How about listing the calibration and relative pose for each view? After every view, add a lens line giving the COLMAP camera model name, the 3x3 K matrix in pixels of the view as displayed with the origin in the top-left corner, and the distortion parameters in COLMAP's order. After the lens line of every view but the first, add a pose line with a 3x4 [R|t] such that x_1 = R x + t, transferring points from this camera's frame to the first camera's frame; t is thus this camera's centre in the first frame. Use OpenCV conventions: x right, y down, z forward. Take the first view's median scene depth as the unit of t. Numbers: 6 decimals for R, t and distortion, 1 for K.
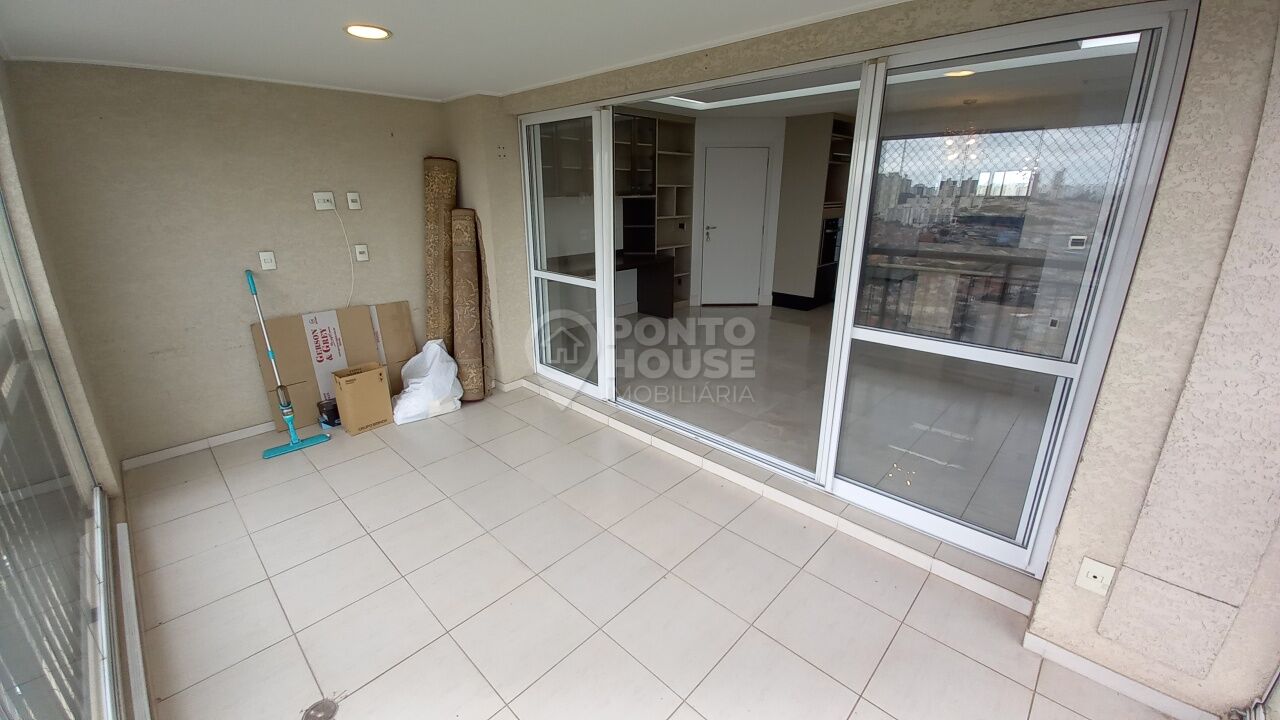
lens RADIAL K [[501.3, 0, 638.9], [0, 501.3, 347.8], [0, 0, 1]] dist [-0.000777, -0.000094]
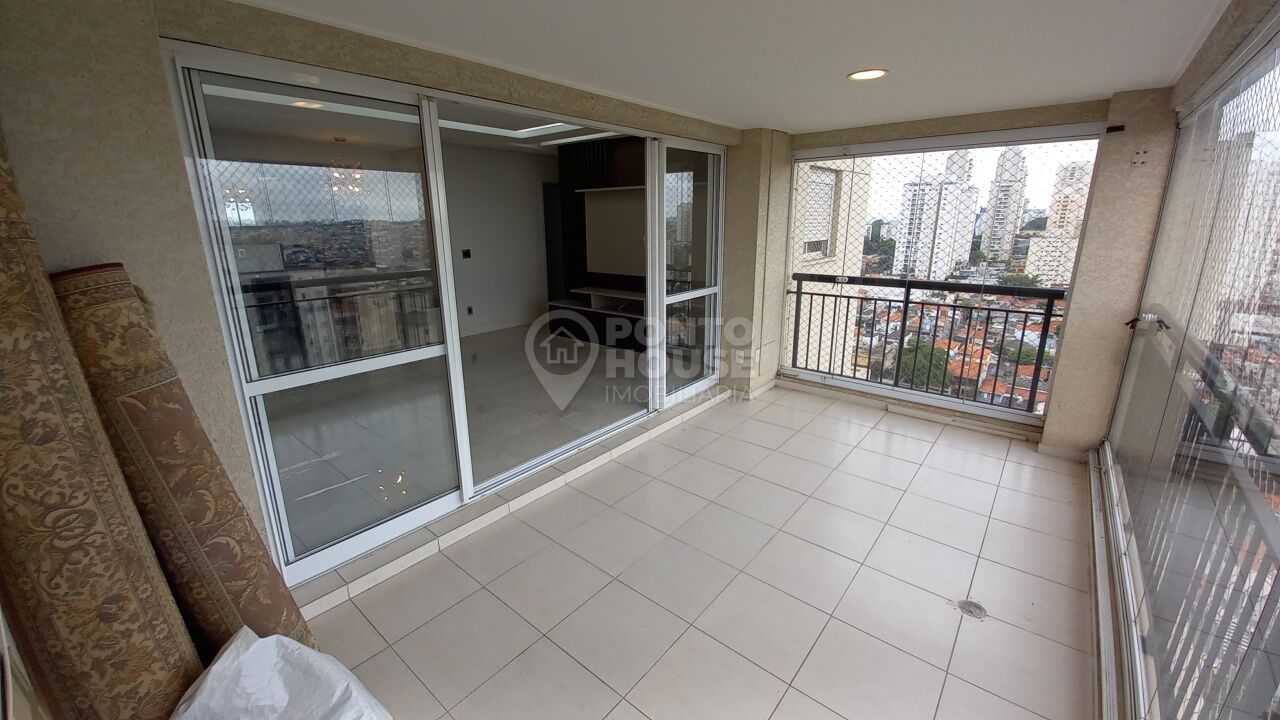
lens RADIAL K [[501.3, 0, 638.9], [0, 501.3, 347.8], [0, 0, 1]] dist [-0.000777, -0.000094]
pose [[-0.072359, -0.245478, 0.966698, -0.569583], [0.307448, 0.916550, 0.255757, -0.162561], [-0.948810, 0.315716, 0.009151, 0.542147]]
